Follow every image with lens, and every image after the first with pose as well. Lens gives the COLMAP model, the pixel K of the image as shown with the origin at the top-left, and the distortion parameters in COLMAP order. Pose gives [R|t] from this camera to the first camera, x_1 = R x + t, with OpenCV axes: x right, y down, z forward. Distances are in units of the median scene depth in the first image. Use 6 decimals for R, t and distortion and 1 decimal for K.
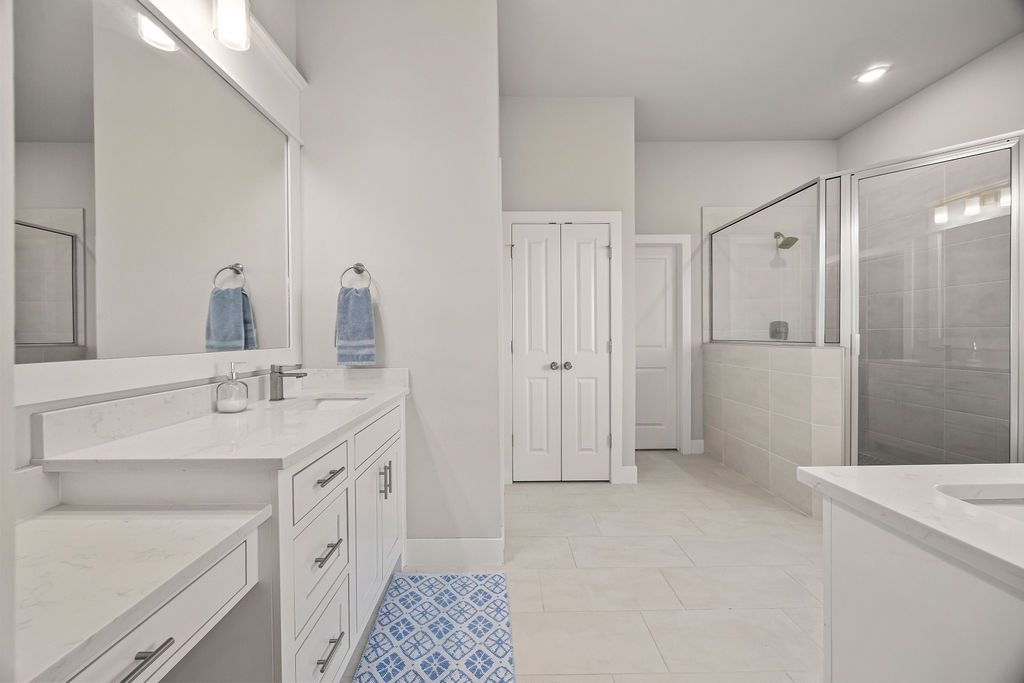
lens RADIAL K [[412.8, 0, 489.0], [0, 412.8, 339.0], [0, 0, 1]] dist [0.000204, -0.000738]
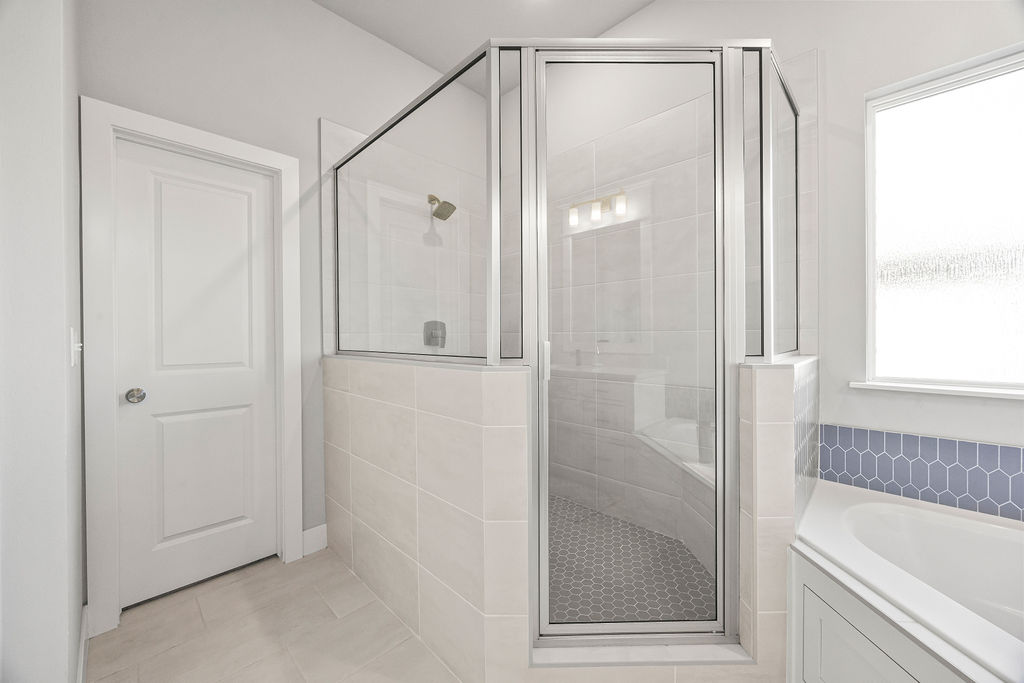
lens RADIAL K [[412.8, 0, 512.2], [0, 412.8, 338.4], [0, 0, 1]] dist [0.000204, -0.000738]
pose [[0.709419, -0.002936, 0.704781, 0.301493], [0.009336, 0.999943, -0.005232, -0.008695], [-0.704725, 0.010292, 0.709406, 0.409828]]
